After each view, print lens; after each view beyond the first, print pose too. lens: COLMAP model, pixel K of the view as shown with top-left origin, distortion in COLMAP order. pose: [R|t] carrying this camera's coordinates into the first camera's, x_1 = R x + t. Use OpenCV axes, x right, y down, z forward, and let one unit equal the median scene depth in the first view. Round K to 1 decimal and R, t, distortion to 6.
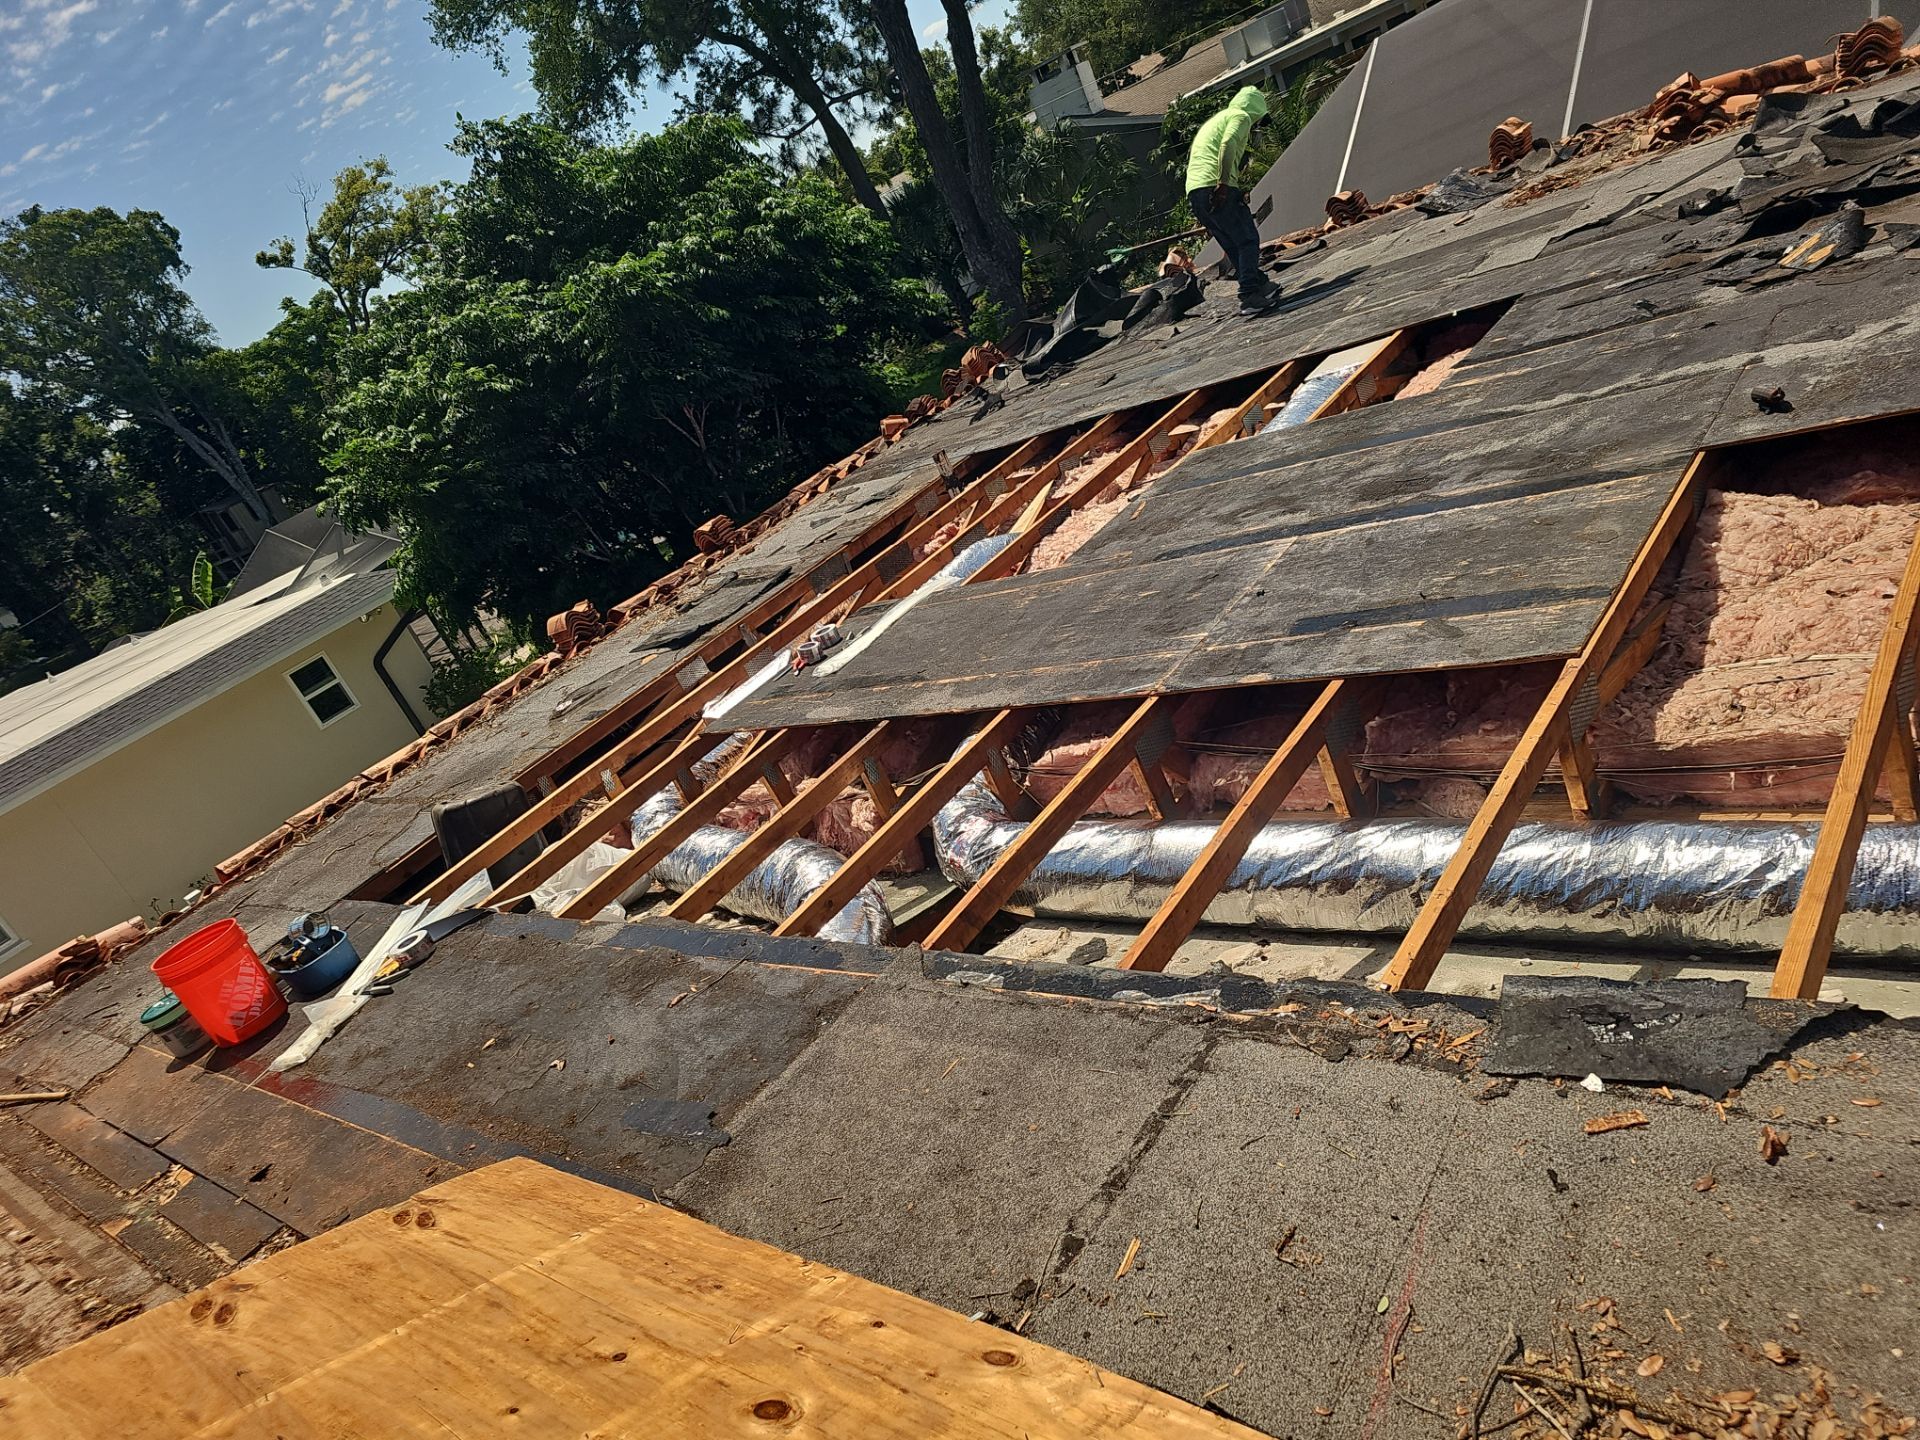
lens RADIAL K [[1299.4, 0, 960.3], [0, 1299.4, 751.3], [0, 0, 1]] dist [0.038546, -0.001236]
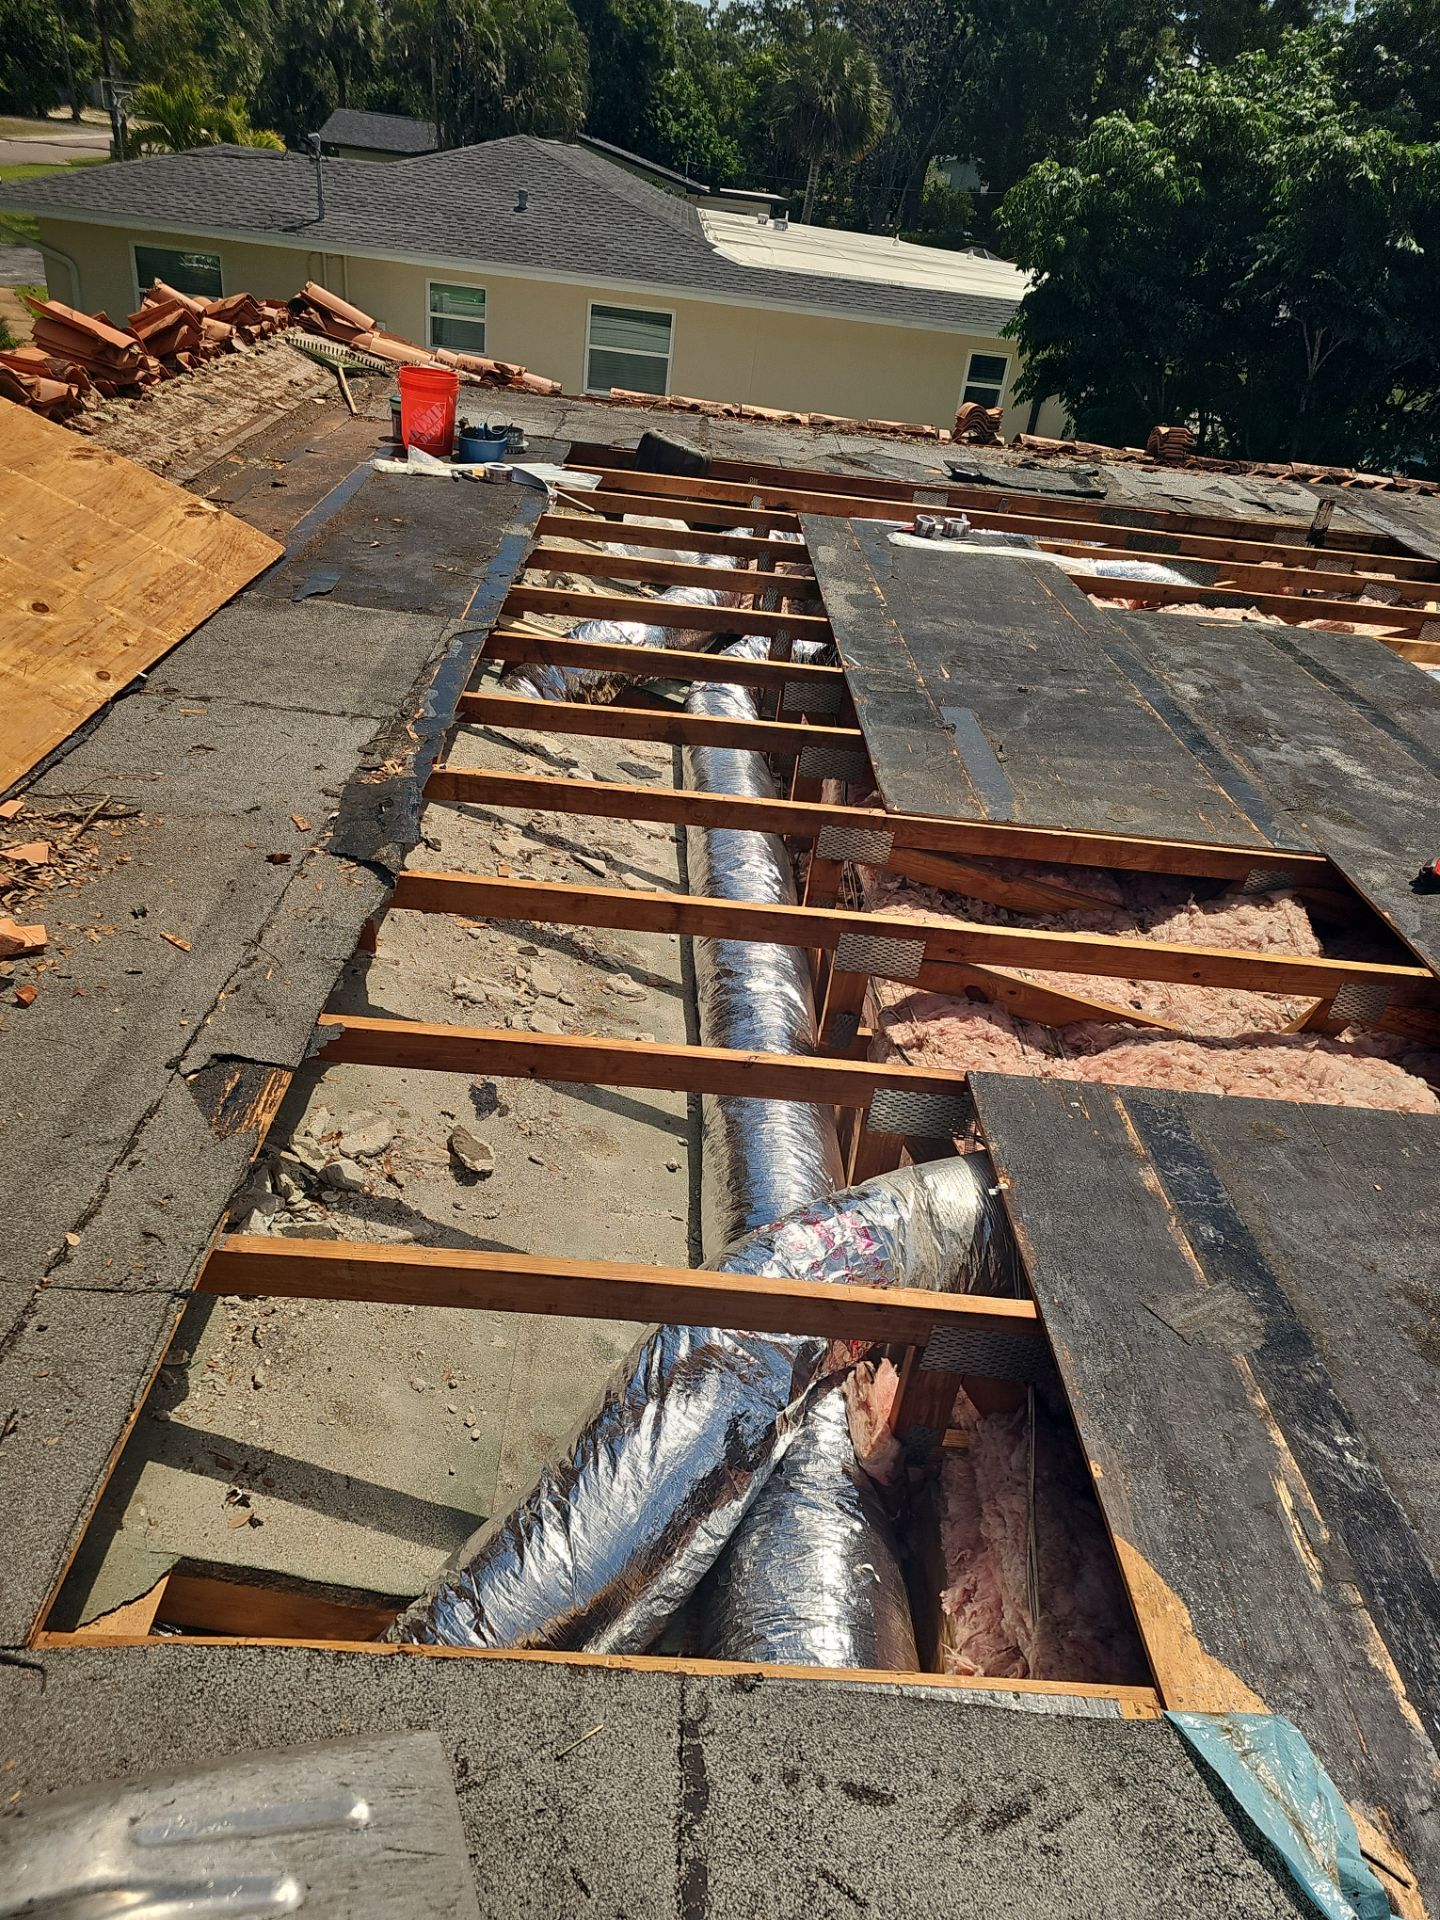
lens RADIAL K [[1299.4, 0, 687.5], [0, 1299.4, 960.6], [0, 0, 1]] dist [0.038546, -0.001236]
pose [[0.527636, 0.767369, -0.364342, 0.674475], [-0.634434, 0.641197, 0.431694, -0.279011], [0.564883, 0.003374, 0.825164, -0.027185]]
